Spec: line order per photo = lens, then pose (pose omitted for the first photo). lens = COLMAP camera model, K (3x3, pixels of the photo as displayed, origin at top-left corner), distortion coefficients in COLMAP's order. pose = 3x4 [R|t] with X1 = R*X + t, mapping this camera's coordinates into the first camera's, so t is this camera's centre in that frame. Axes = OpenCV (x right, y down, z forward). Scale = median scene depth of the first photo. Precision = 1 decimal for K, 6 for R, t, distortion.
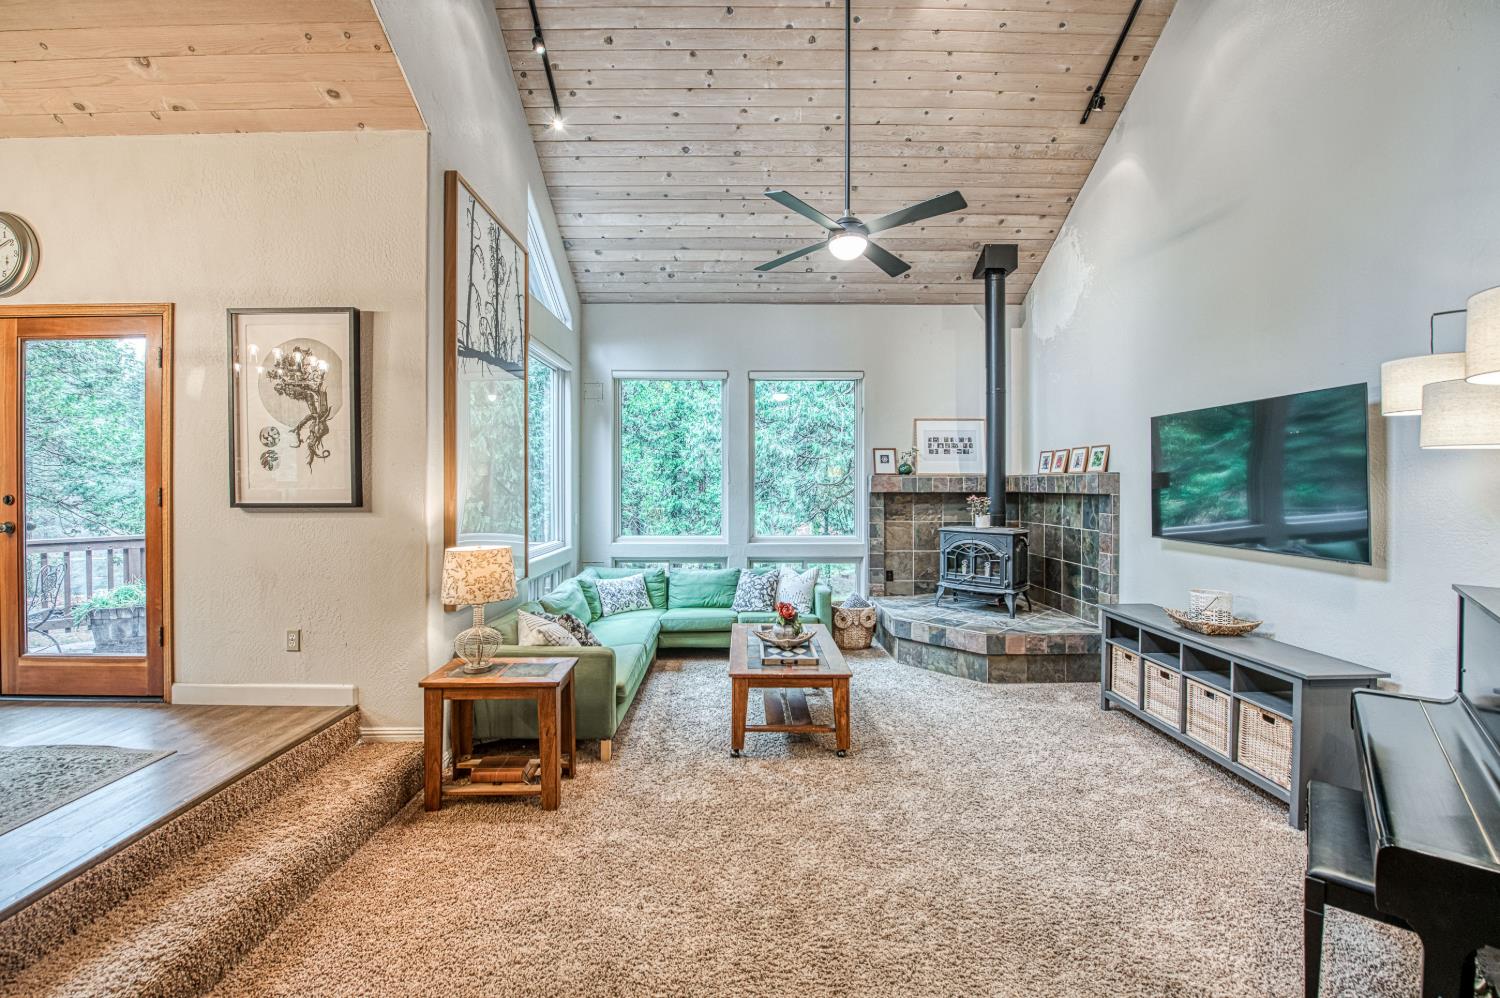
lens RADIAL K [[589.4, 0, 748.5], [0, 589.4, 487.6], [0, 0, 1]] dist [-0.017385, -0.000205]
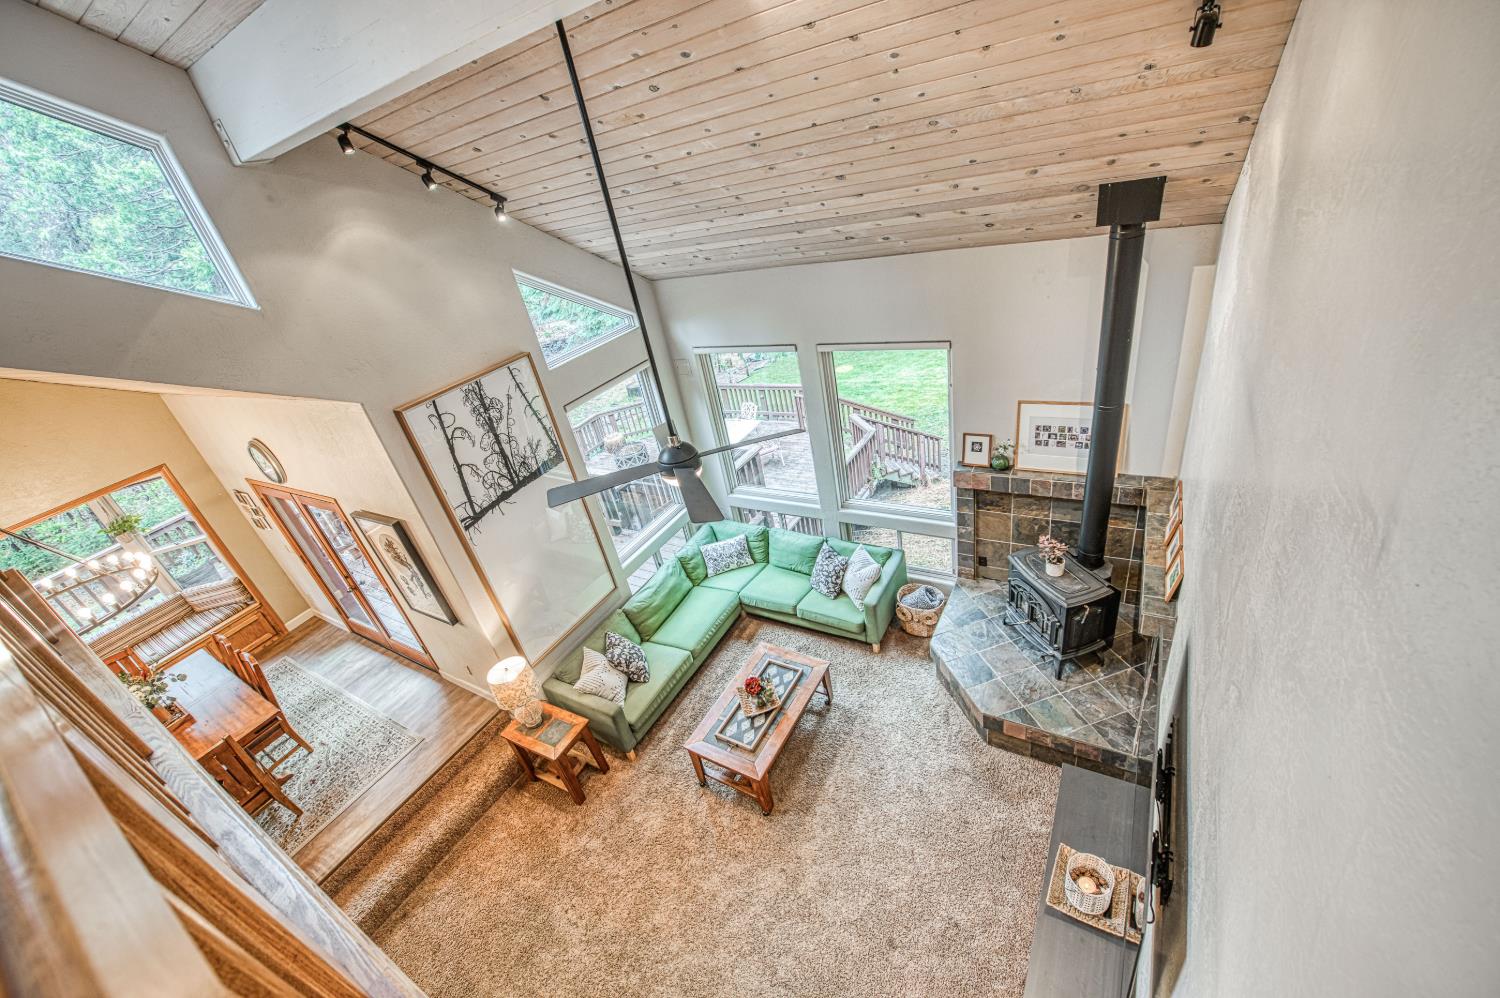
lens RADIAL K [[587.1, 0, 764.8], [0, 587.1, 493.7], [0, 0, 1]] dist [-0.019676, -0.000073]
pose [[0.844094, 0.120401, -0.522502, 0.499990], [0.176664, 0.857603, 0.483018, -0.529380], [0.506255, -0.500020, 0.702627, 0.283506]]
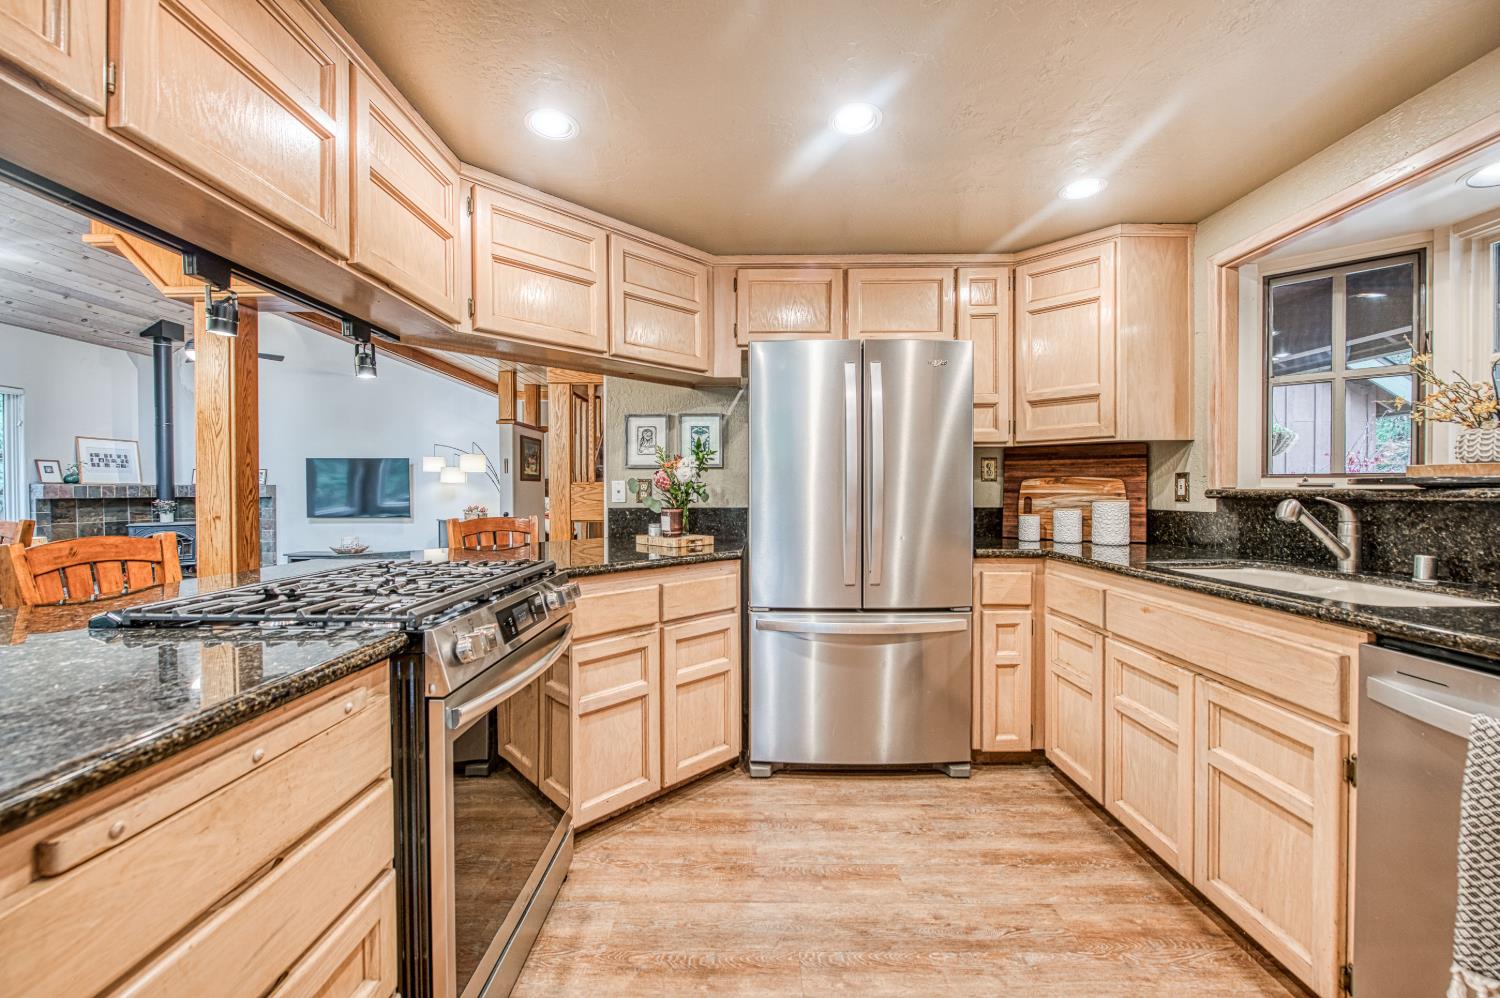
lens RADIAL K [[589.7, 0, 742.6], [0, 589.7, 498.3], [0, 0, 1]] dist [-0.011820, -0.000788]
pose [[0.016166, -0.012457, 0.999792, -1.031601], [0.004260, 0.999914, 0.012389, -0.001371], [-0.999860, 0.004059, 0.016218, -0.423778]]
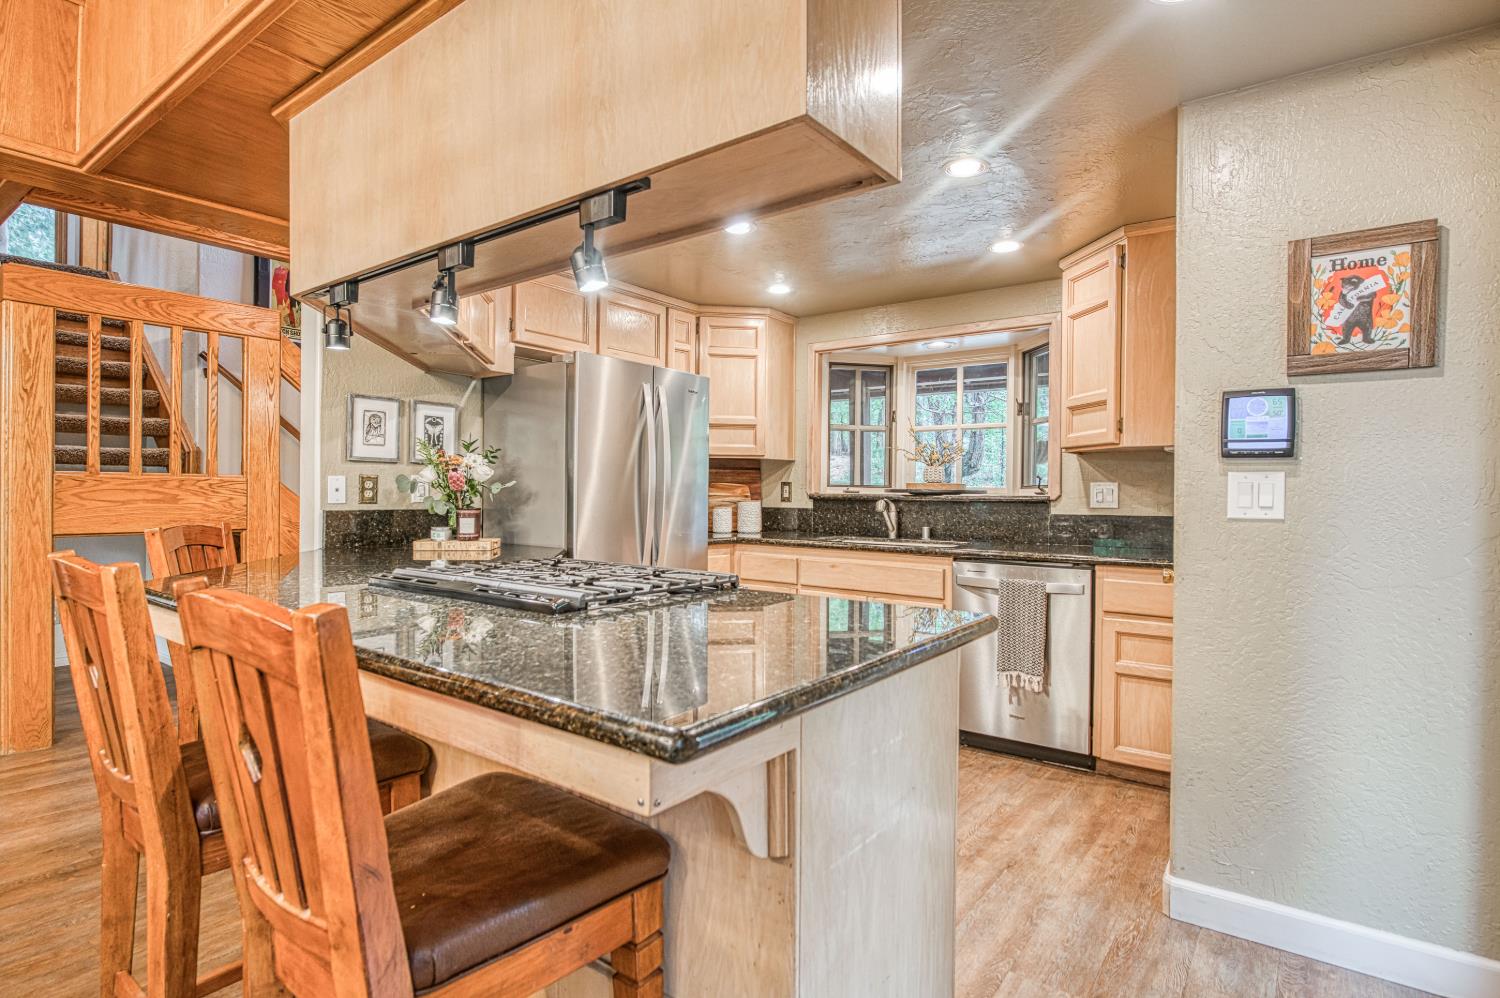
lens RADIAL K [[765.3, 0, 750.0], [0, 765.3, 499.0], [0, 0, 1]] dist [-0.010627, -0.000525]
pose [[-0.799501, -0.012453, 0.600535, -1.073537], [-0.008808, 0.999921, 0.009009, -0.002310], [-0.600600, 0.001913, -0.799547, 0.056505]]
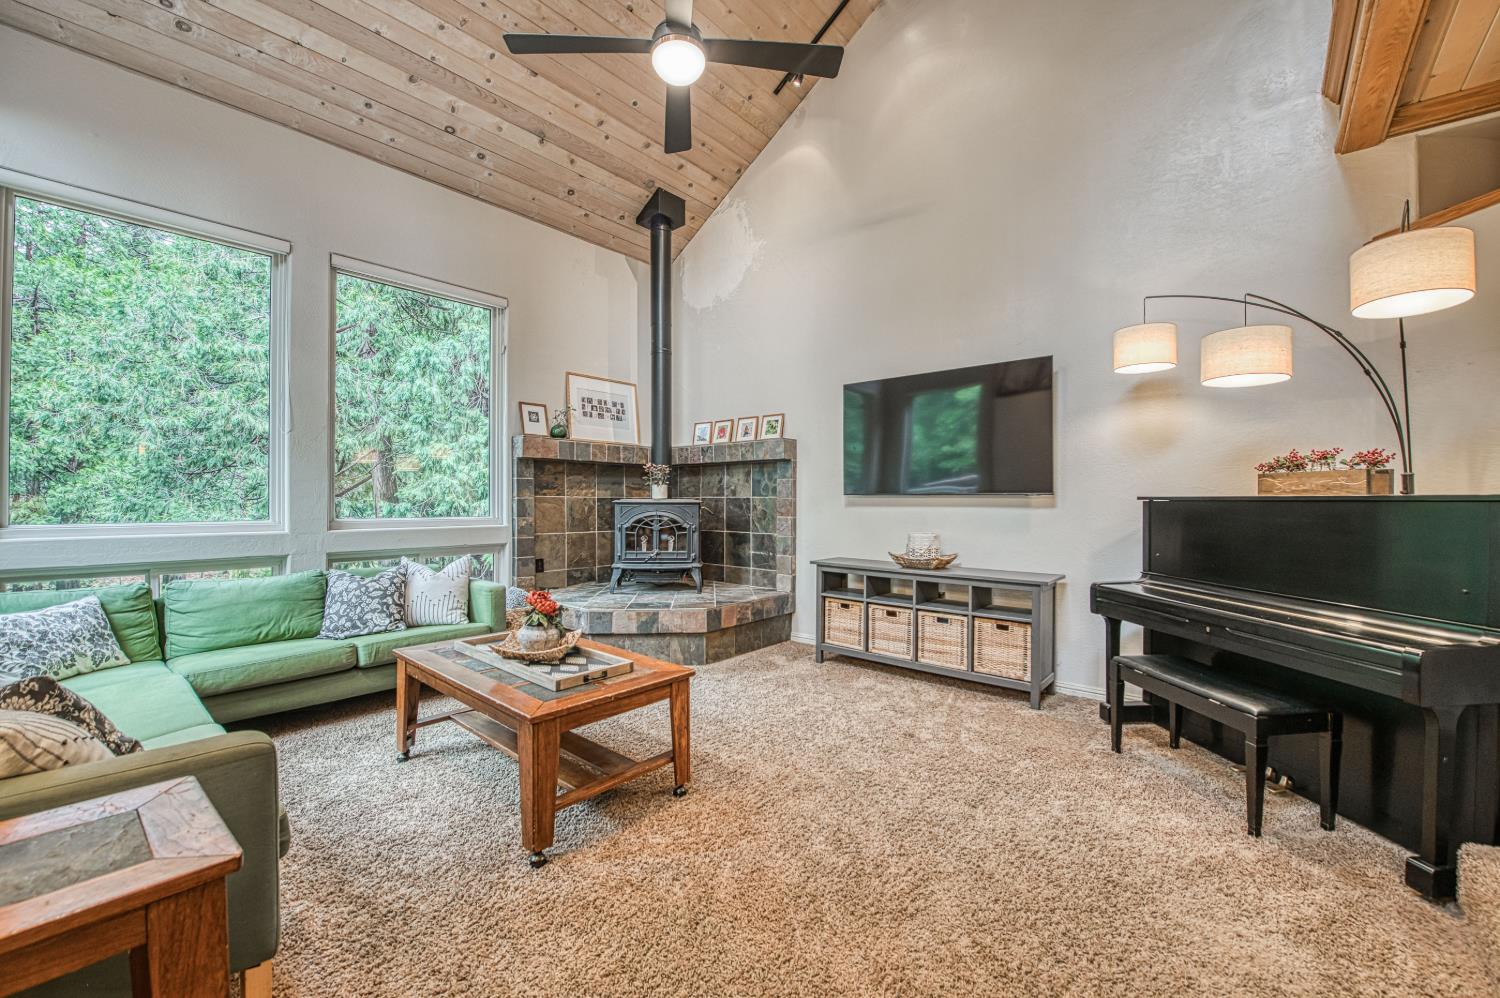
lens RADIAL K [[594.5, 0, 741.6], [0, 594.5, 499.0], [0, 0, 1]] dist [-0.016792, -0.000375]
pose [[0.668742, 0.002281, 0.743491, -0.204073], [-0.000004, 0.999995, -0.003064, 0.075619], [-0.743495, 0.002046, 0.668738, 0.319071]]
